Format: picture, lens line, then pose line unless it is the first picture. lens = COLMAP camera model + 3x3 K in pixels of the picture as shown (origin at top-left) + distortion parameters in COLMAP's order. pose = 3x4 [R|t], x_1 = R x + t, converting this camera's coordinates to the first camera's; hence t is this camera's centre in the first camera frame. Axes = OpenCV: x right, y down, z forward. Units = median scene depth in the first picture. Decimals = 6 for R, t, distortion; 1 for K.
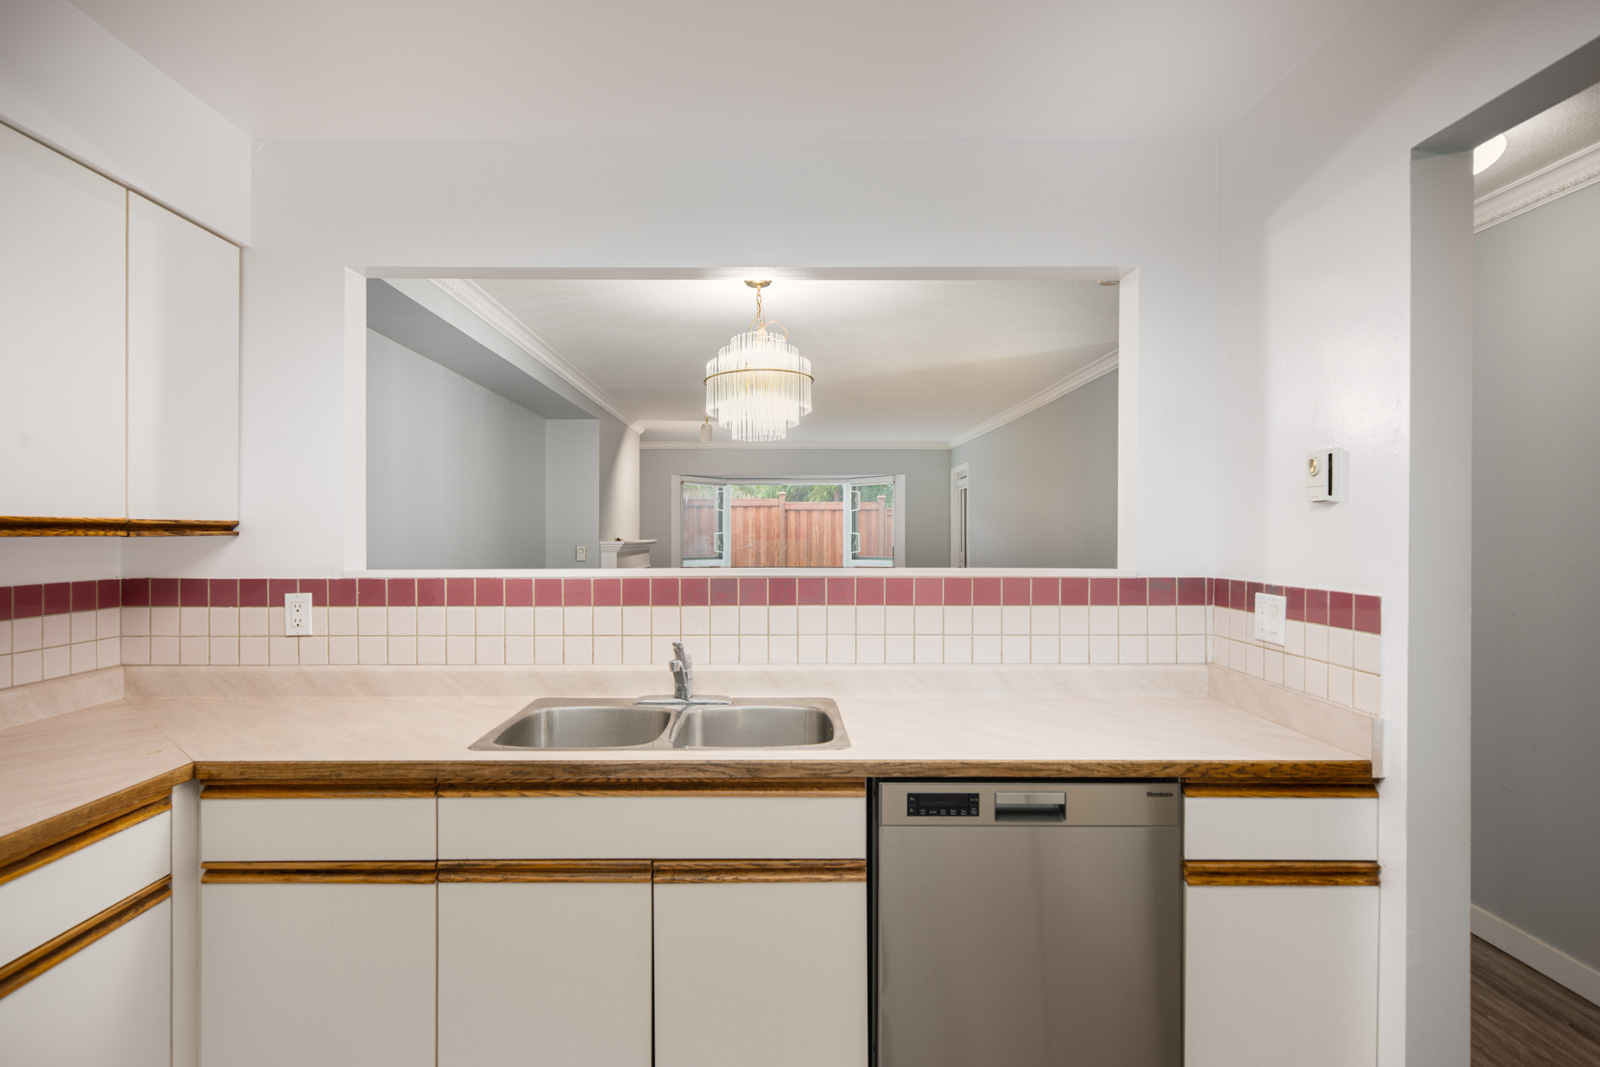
lens RADIAL K [[818.7, 0, 800.0], [0, 818.7, 533.5], [0, 0, 1]] dist [0.000244, -0.000060]
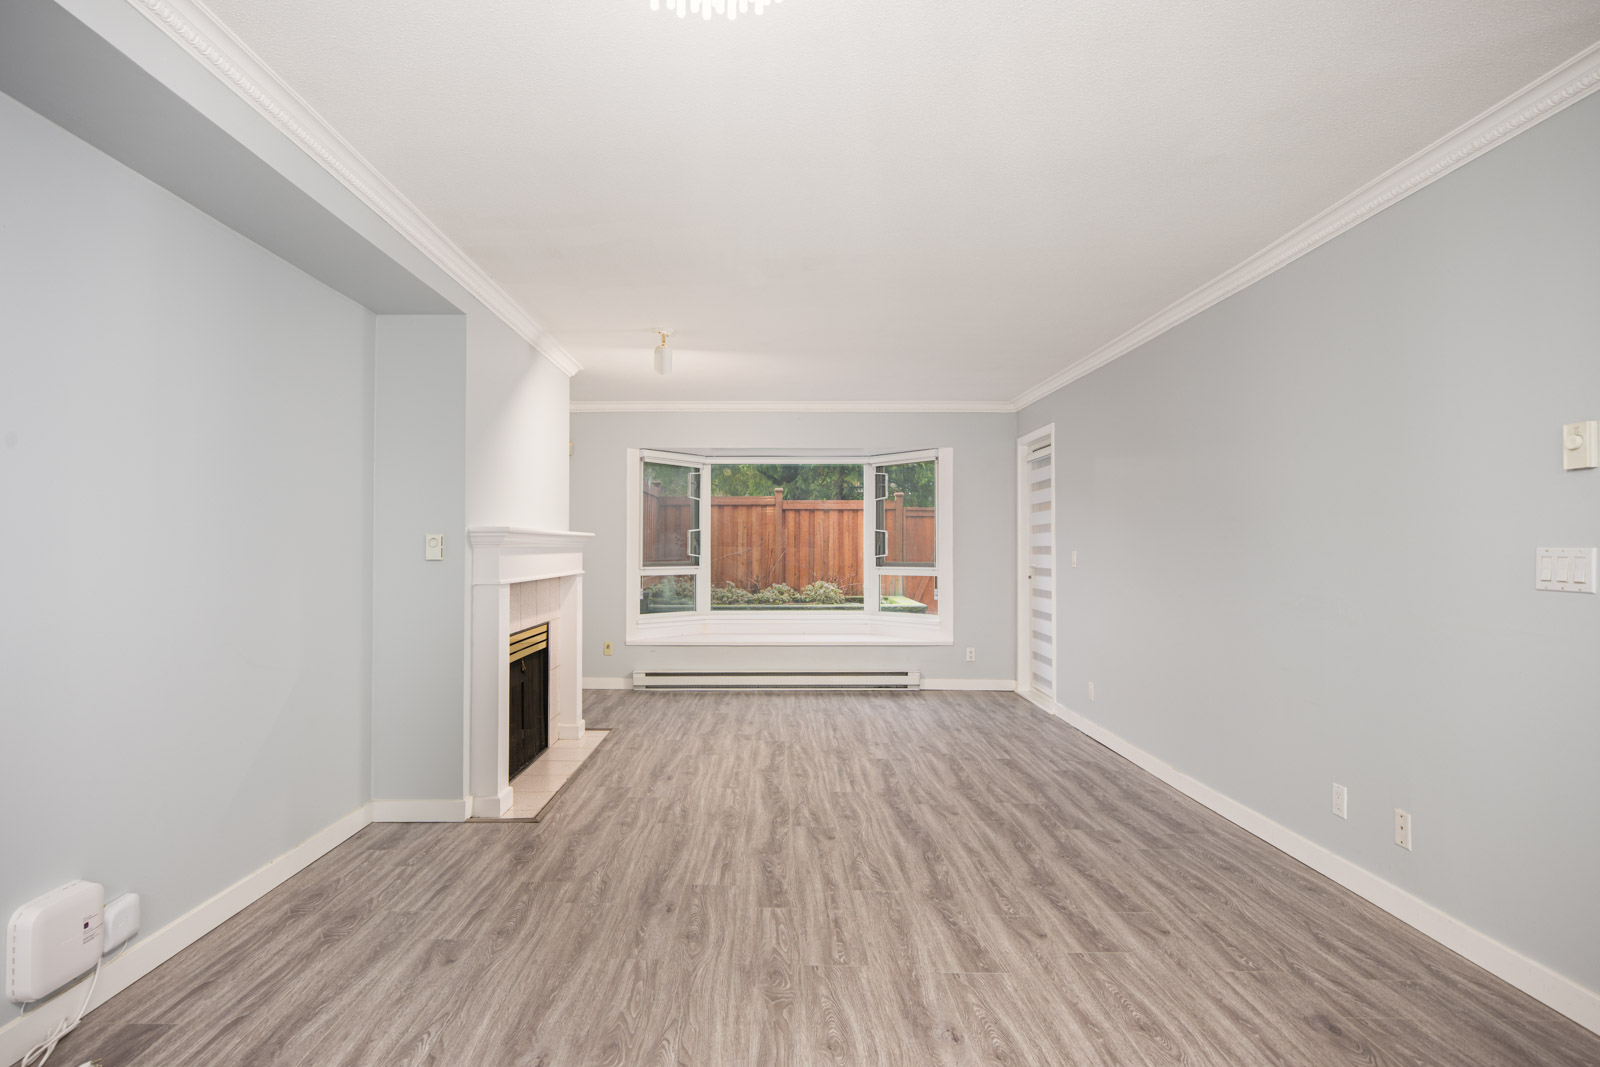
lens RADIAL K [[832.0, 0, 764.4], [0, 832.0, 532.5], [0, 0, 1]] dist [0.002138, -0.000091]
pose [[0.999330, 0.001734, -0.036563, -0.009149], [-0.002388, 0.999838, -0.017829, 0.015282], [0.036526, 0.017904, 0.999172, 0.261822]]
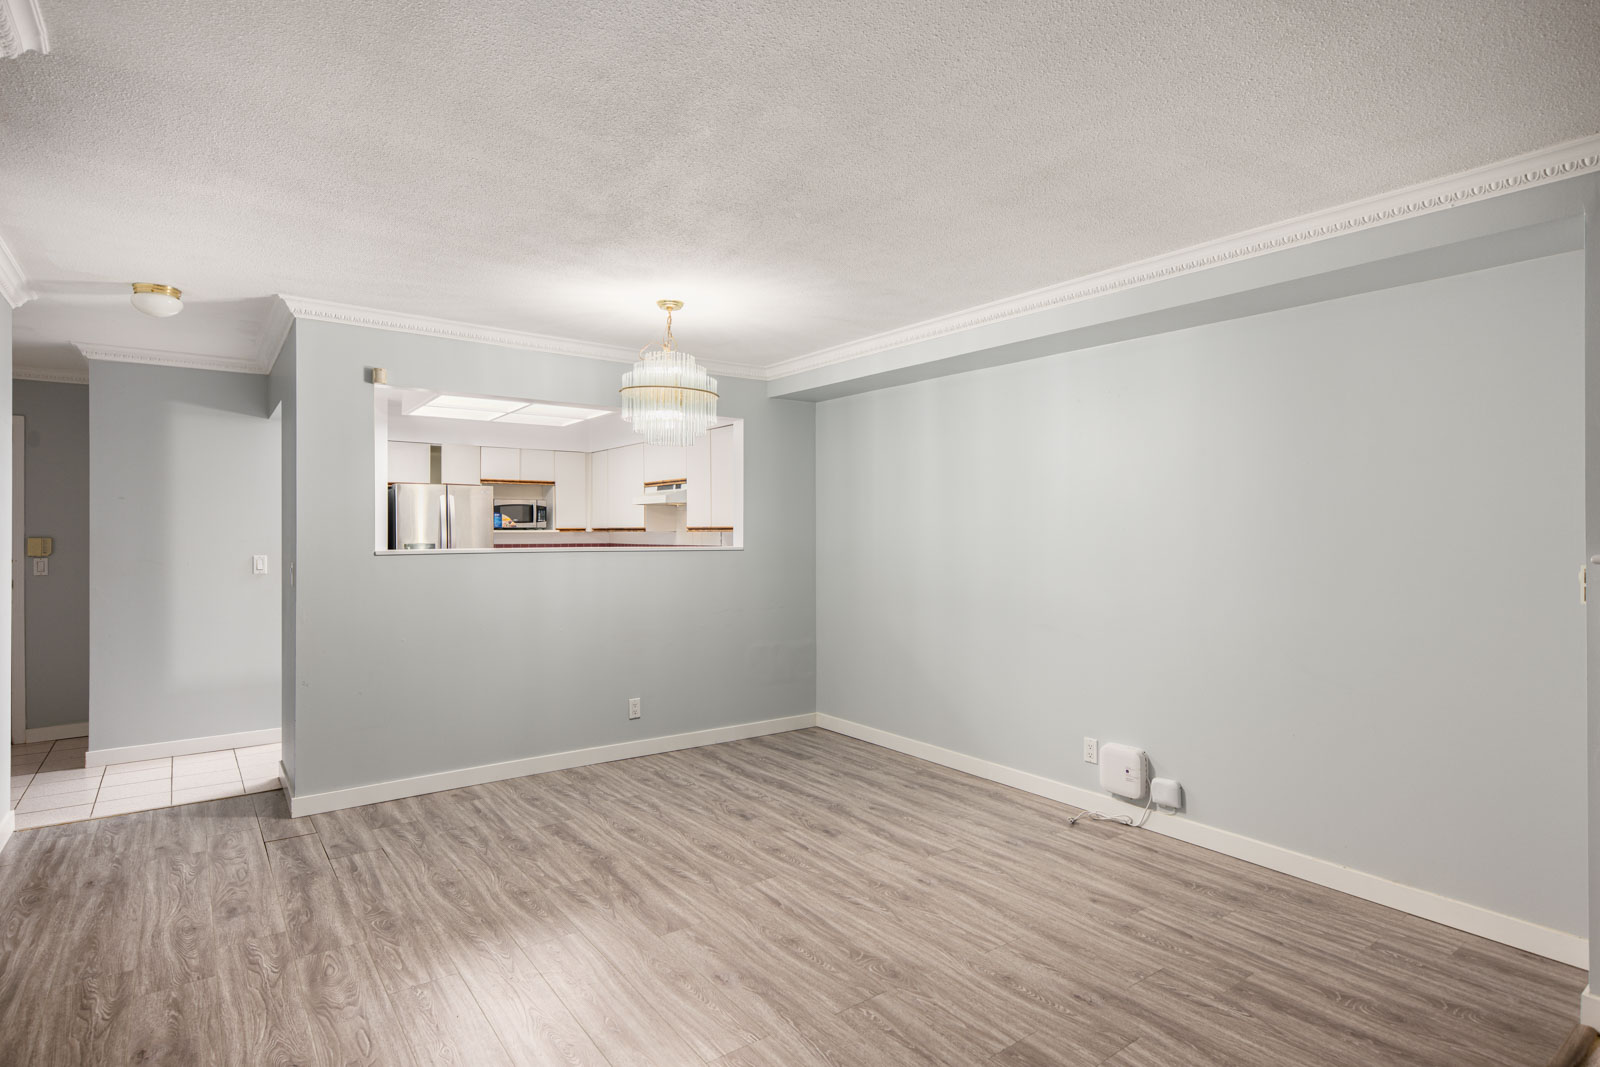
lens RADIAL K [[825.0, 0, 800.0], [0, 825.0, 533.5], [0, 0, 1]] dist [0.002897, 0.000220]
pose [[-0.819713, 0.001551, -0.572772, 0.148656], [0.000170, 0.999997, 0.002466, 0.000552], [0.572774, 0.001924, -0.819711, 0.676990]]
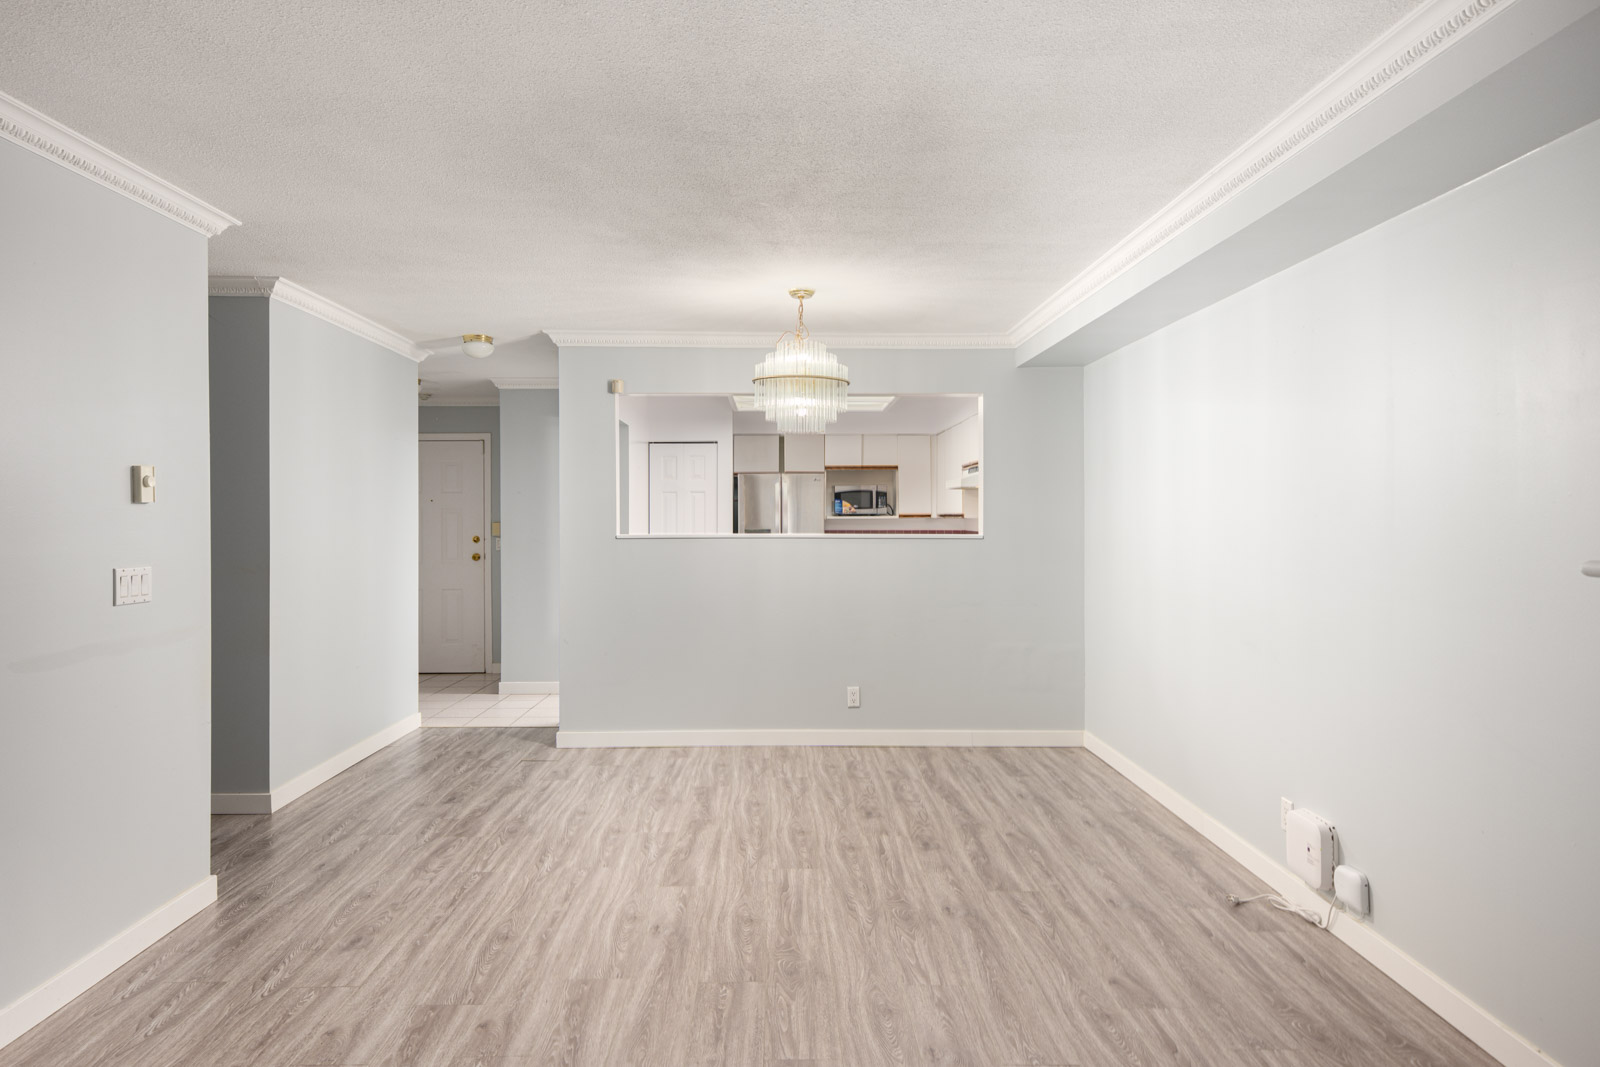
lens RADIAL K [[925.1, 0, 790.4], [0, 925.1, 521.9], [0, 0, 1]] dist [0.006604, 0.000939]
pose [[-0.999896, 0.001545, 0.014337, -0.018130], [0.001624, 0.999984, 0.005443, -0.000163], [-0.014328, 0.005466, -0.999882, 0.760739]]
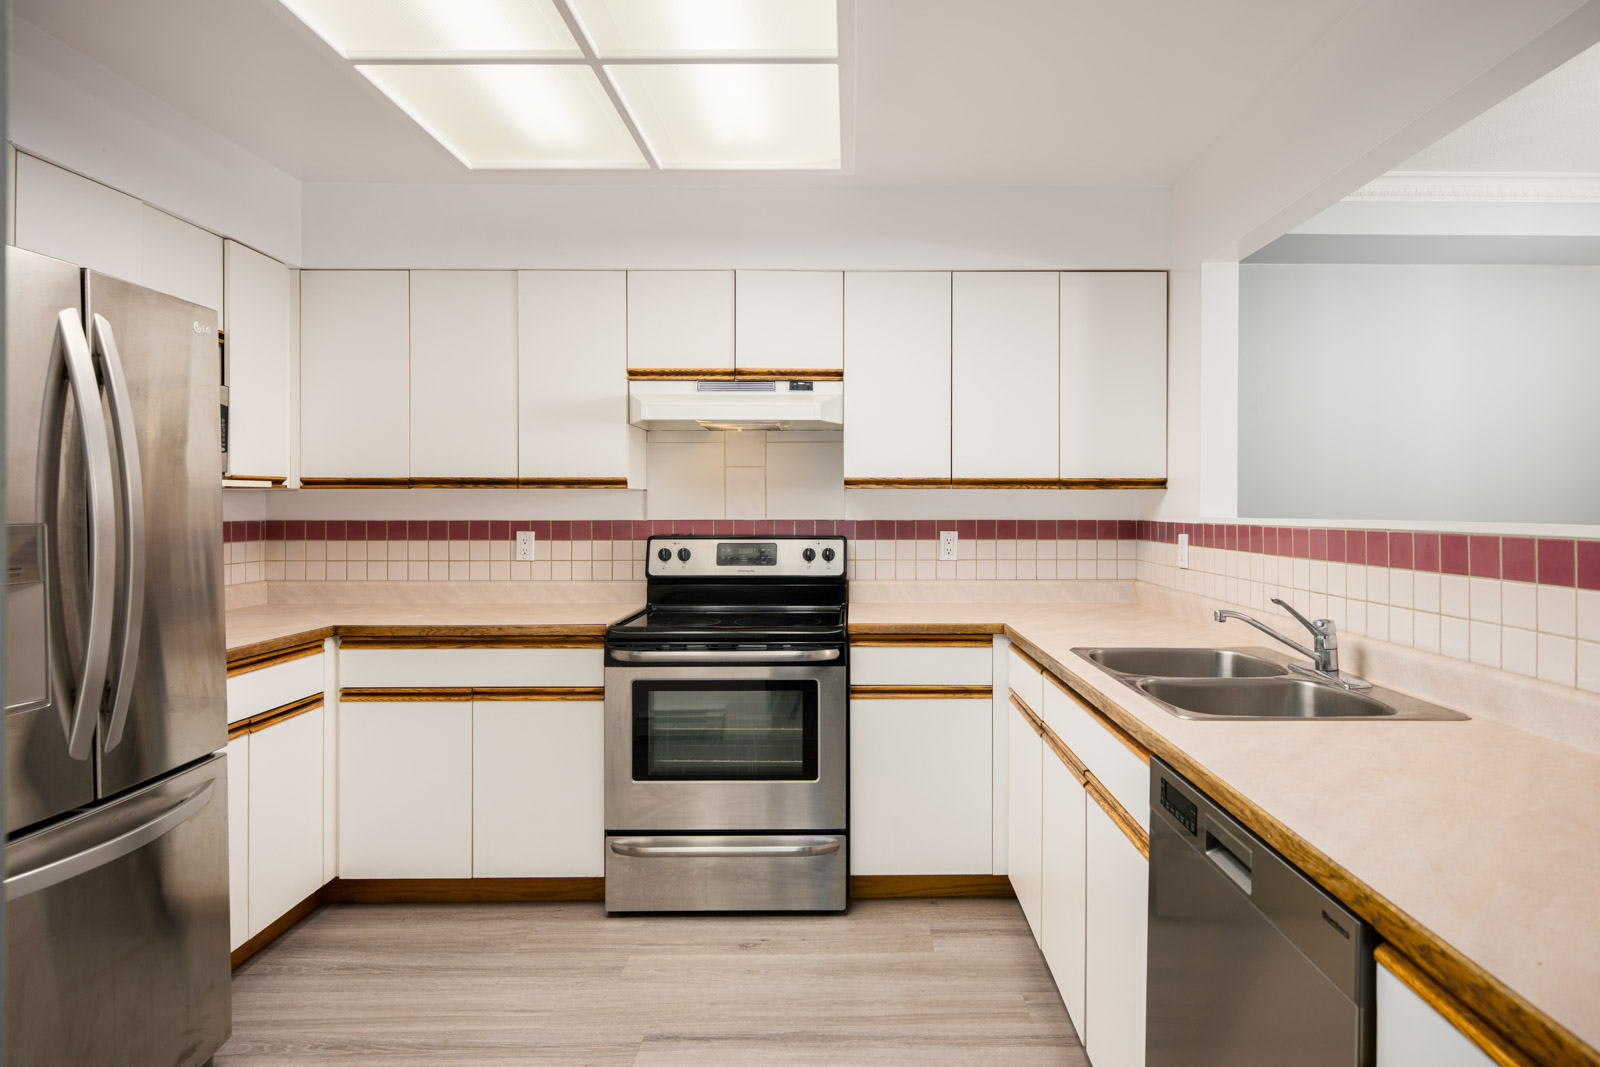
lens RADIAL K [[828.3, 0, 800.7], [0, 828.3, 510.2], [0, 0, 1]] dist [-0.003188, -0.000404]
pose [[-0.019014, 0.007929, -0.999788, 0.141529], [-0.001636, 0.999967, 0.007962, 0.005802], [0.999818, 0.001788, -0.019000, 0.093569]]
